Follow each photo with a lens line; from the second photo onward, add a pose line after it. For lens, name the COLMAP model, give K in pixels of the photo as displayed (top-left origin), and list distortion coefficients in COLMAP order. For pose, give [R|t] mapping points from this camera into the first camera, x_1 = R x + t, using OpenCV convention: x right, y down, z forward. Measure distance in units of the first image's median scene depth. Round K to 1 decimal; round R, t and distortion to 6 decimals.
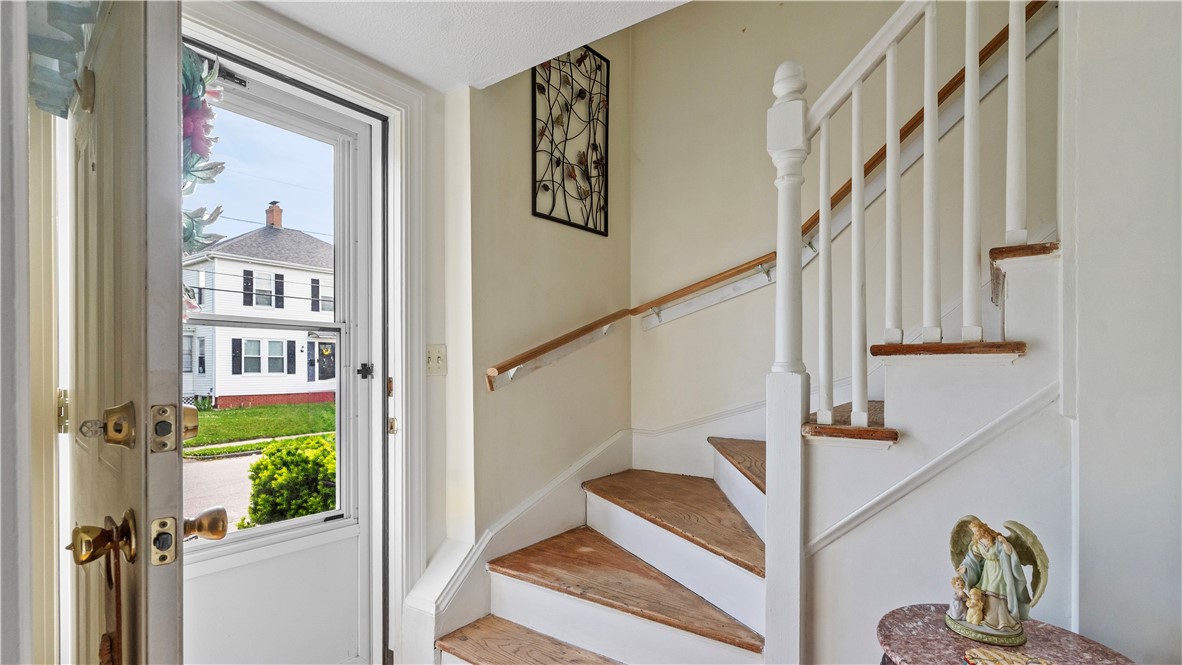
lens RADIAL K [[557.4, 0, 589.0], [0, 557.4, 374.7], [0, 0, 1]] dist [0.000794, 0.000127]
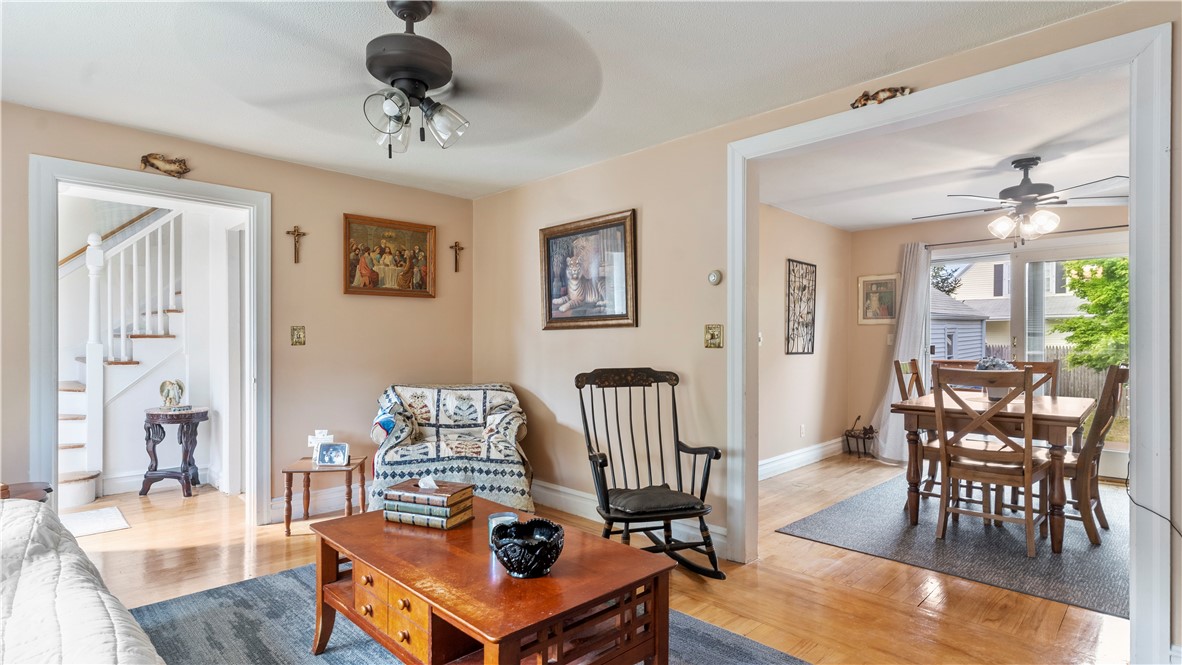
lens RADIAL K [[580.1, 0, 591.0], [0, 580.1, 332.5], [0, 0, 1]] dist [0.000473, -0.000064]
pose [[0.147749, 0.003459, 0.989019, -2.439196], [0.007709, 0.999959, -0.004649, -0.034046], [-0.988995, 0.008311, 0.147716, -2.147493]]
